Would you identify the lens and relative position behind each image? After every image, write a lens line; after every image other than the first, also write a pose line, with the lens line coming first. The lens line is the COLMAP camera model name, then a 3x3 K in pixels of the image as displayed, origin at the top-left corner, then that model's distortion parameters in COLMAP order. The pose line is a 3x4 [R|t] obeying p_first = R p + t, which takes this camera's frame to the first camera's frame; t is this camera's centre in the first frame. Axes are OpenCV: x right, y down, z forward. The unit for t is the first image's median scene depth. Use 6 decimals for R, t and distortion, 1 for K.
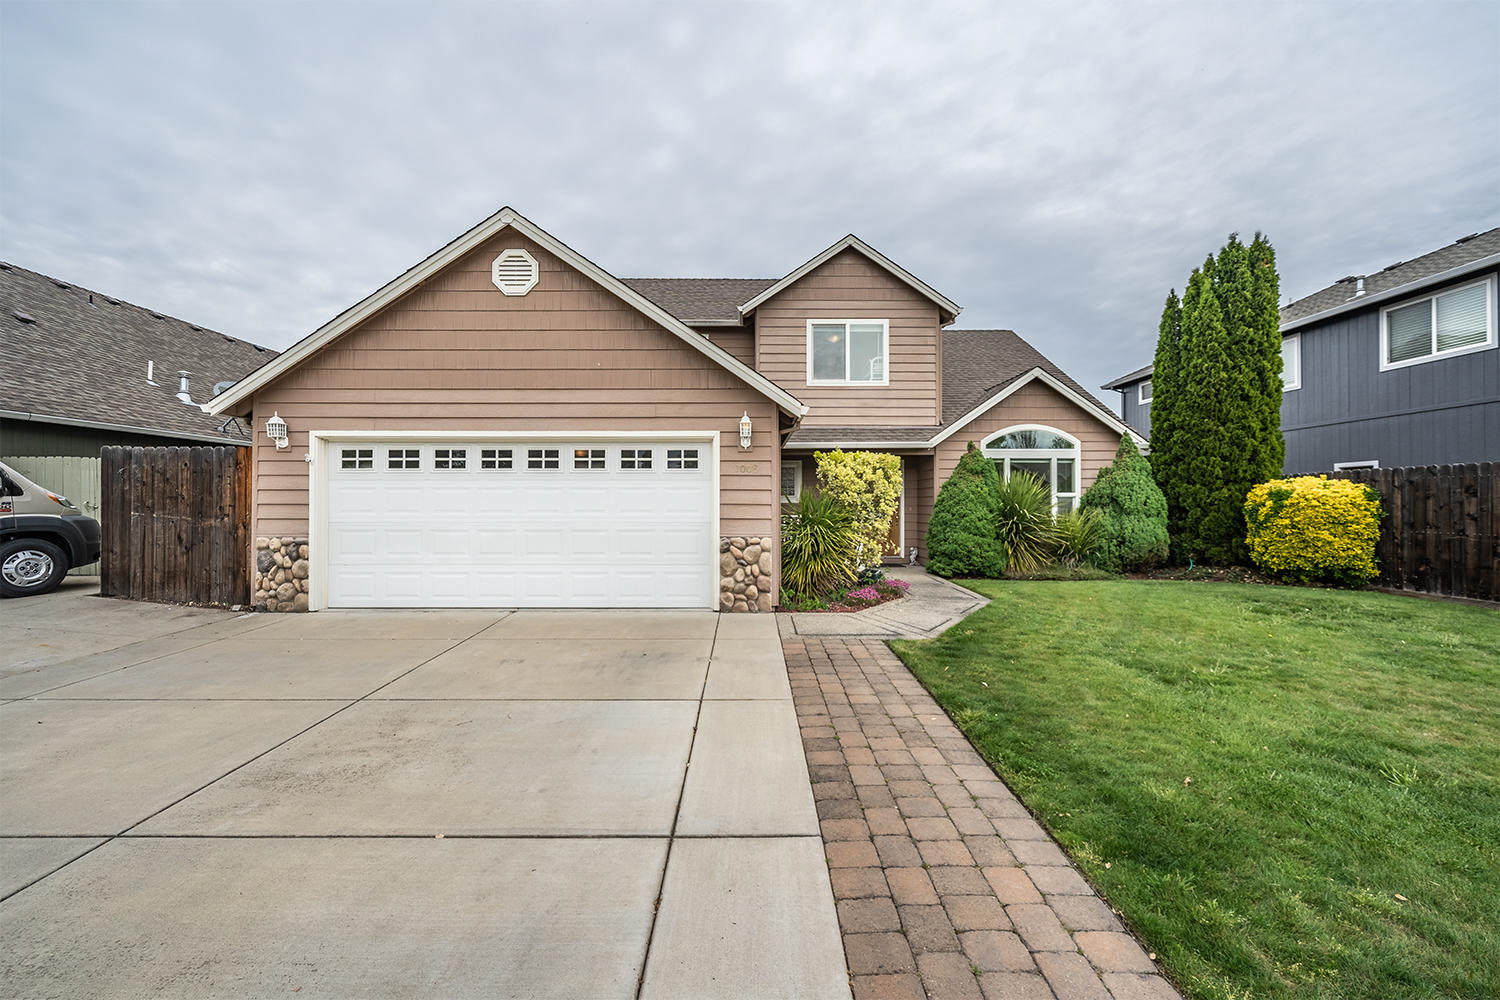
lens RADIAL K [[609.6, 0, 760.0], [0, 609.6, 498.8], [0, 0, 1]] dist [-0.000116, -0.000608]
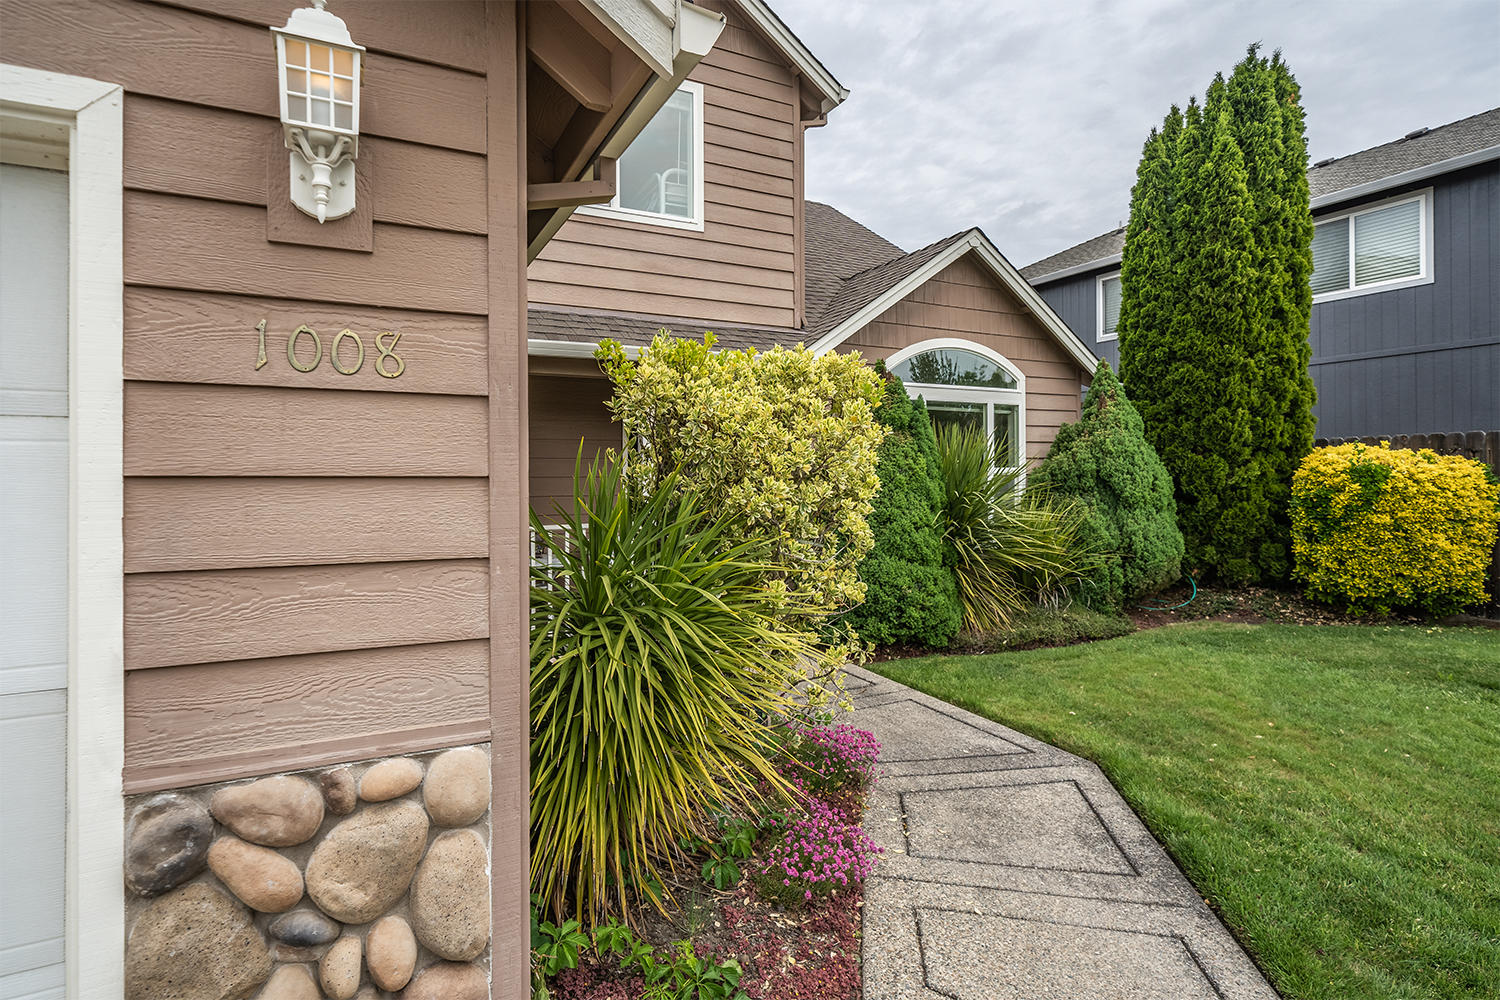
lens RADIAL K [[768.5, 0, 767.3], [0, 768.5, 472.9], [0, 0, 1]] dist [-0.000701, 0.000176]
pose [[0.891727, -0.004684, 0.452549, -0.009811], [0.001174, 0.999967, 0.008036, -0.016698], [-0.452572, -0.006635, 0.891703, 0.721613]]
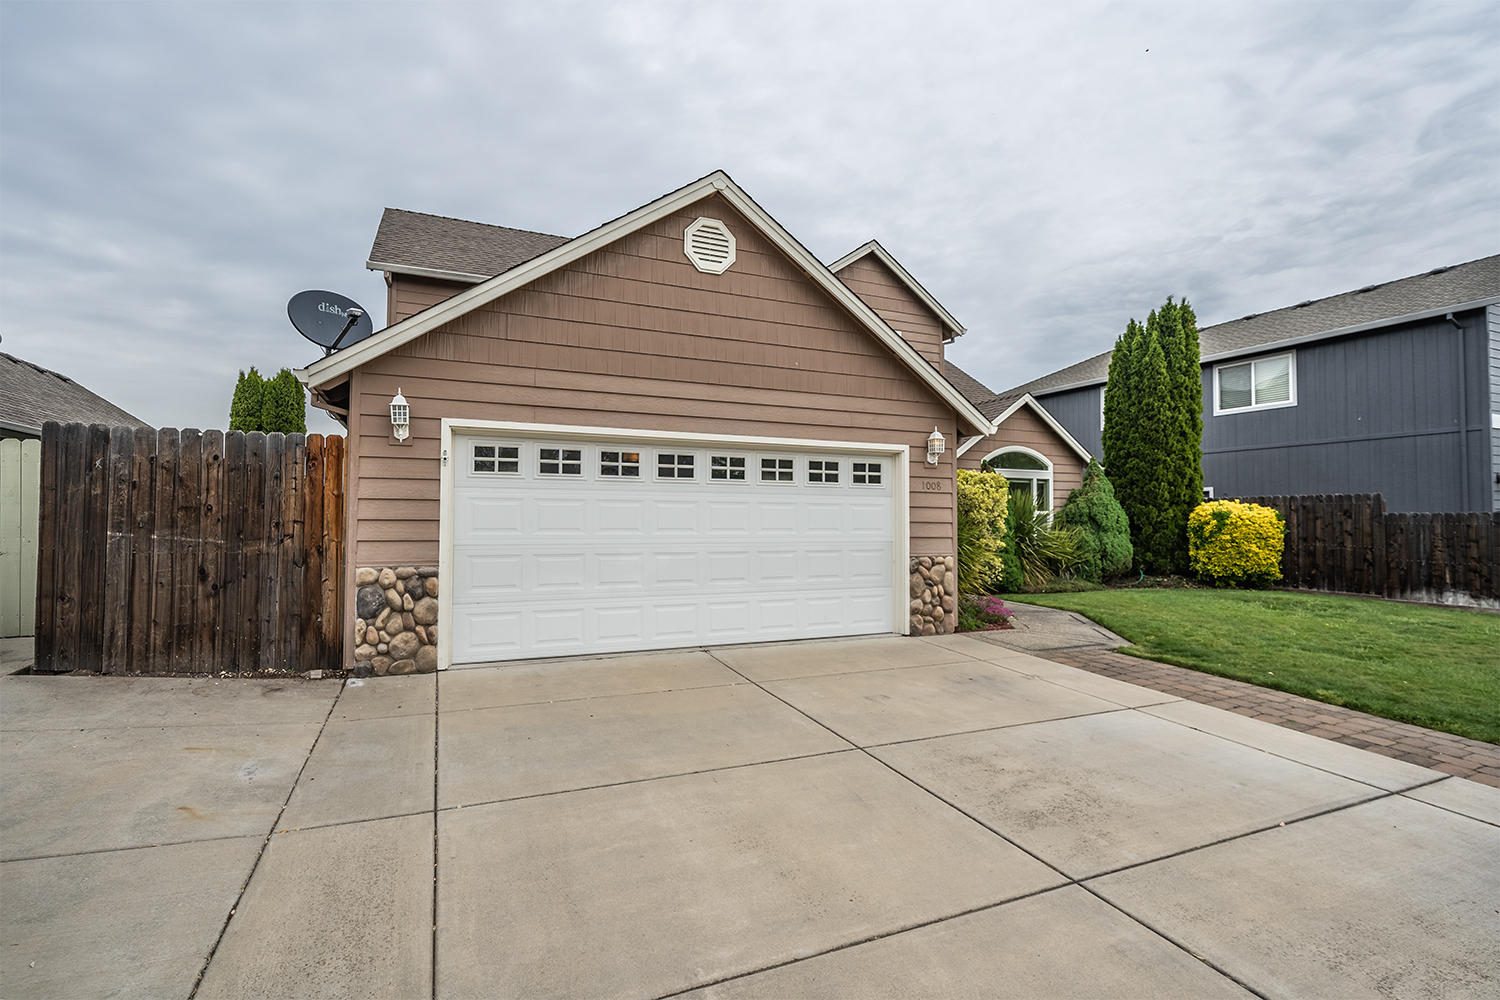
lens RADIAL K [[720.2, 0, 778.2], [0, 720.2, 493.3], [0, 0, 1]] dist [-0.001492, 0.000525]
pose [[0.909242, 0.020215, 0.415777, -0.682160], [-0.009809, 0.999583, -0.027148, -0.003297], [-0.416153, 0.020606, 0.909061, 0.059804]]
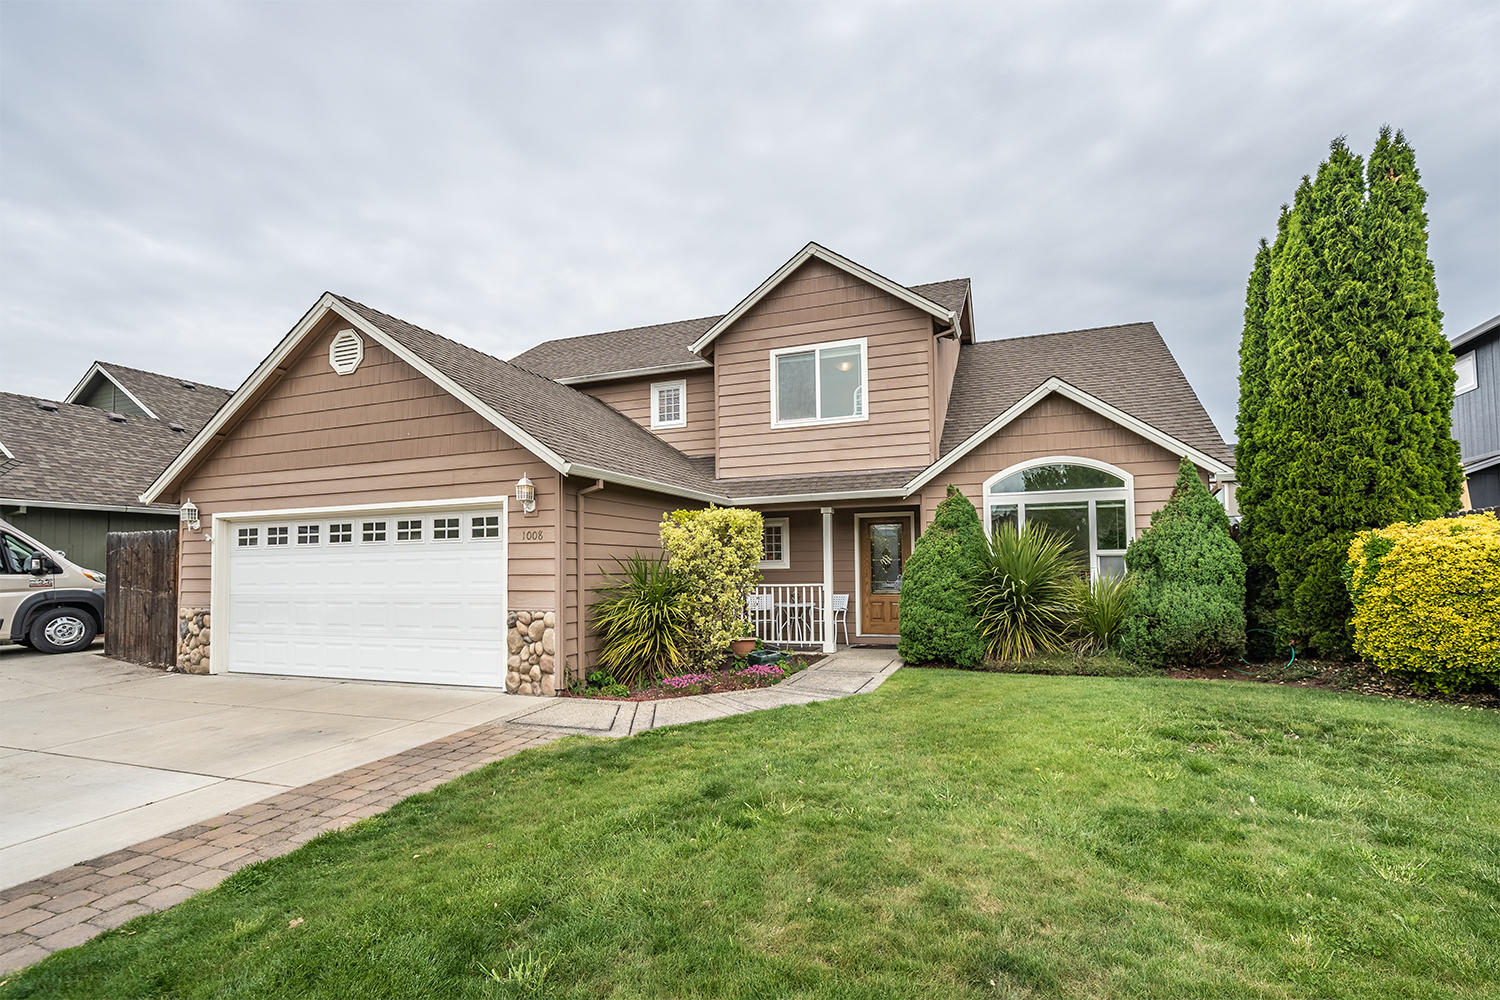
lens RADIAL K [[717.5, 0, 769.7], [0, 717.5, 539.7], [0, 0, 1]] dist [-0.002358, 0.000067]
pose [[0.931748, -0.028112, -0.362016, 0.656669], [0.017598, 0.999323, -0.032310, -0.002196], [0.362679, 0.023734, 0.931612, 0.129759]]
